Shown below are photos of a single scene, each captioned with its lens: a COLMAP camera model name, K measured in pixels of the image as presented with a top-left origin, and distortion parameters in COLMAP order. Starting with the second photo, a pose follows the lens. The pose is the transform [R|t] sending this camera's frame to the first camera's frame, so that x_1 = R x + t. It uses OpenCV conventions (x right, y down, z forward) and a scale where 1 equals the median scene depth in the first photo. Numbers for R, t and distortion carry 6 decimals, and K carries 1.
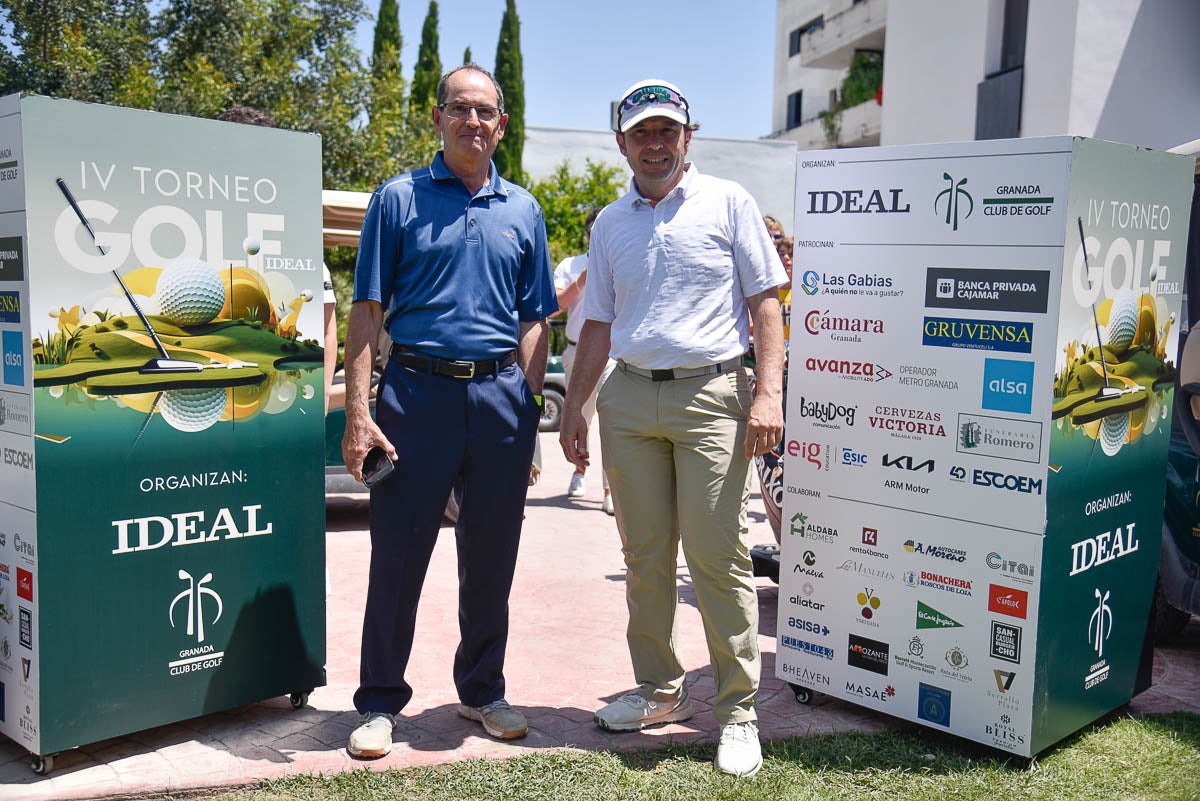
lens RADIAL K [[1220.0, 0, 597.9], [0, 1220.0, 416.7], [0, 0, 1]] dist [0.034090, 0.150978]
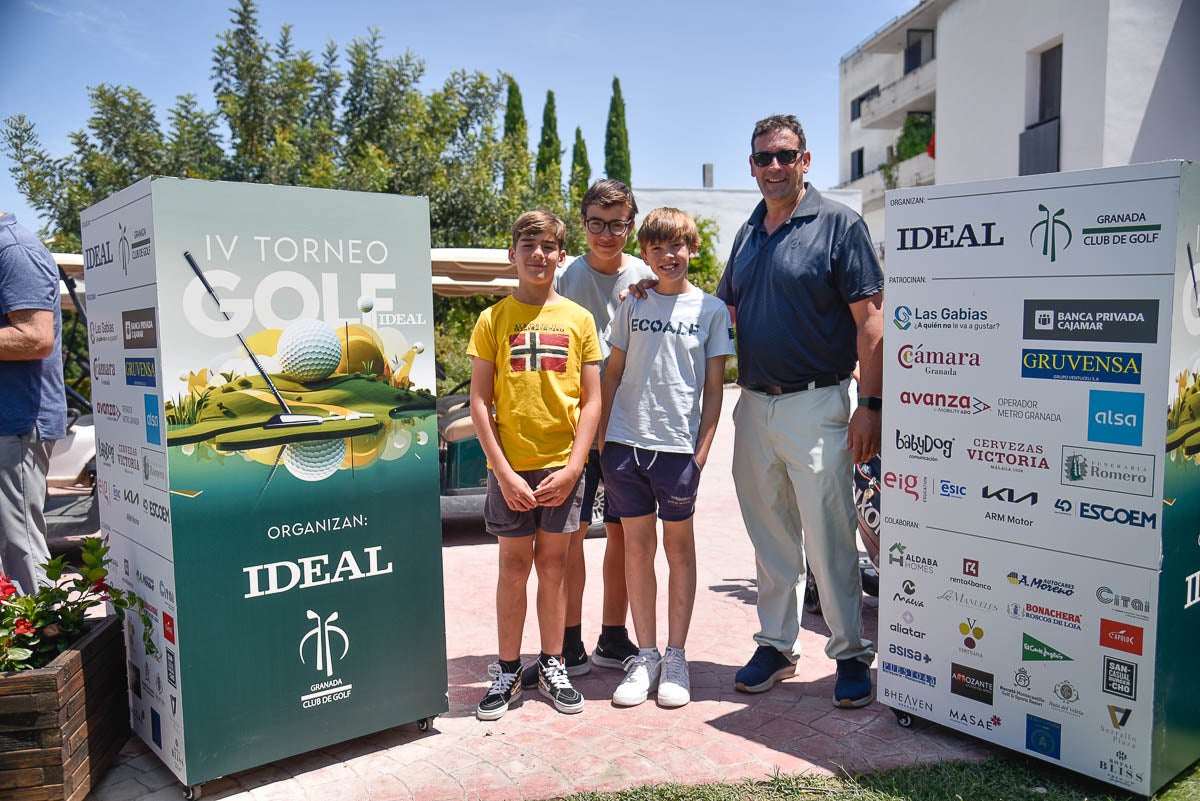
lens RADIAL K [[999.7, 0, 600.5], [0, 999.7, 416.9], [0, 0, 1]] dist [-0.046234, 0.102372]
pose [[0.994711, -0.028281, -0.098742, 0.003383], [0.027467, 0.999577, -0.009595, -0.027702], [0.098972, 0.006832, 0.995067, 0.159289]]
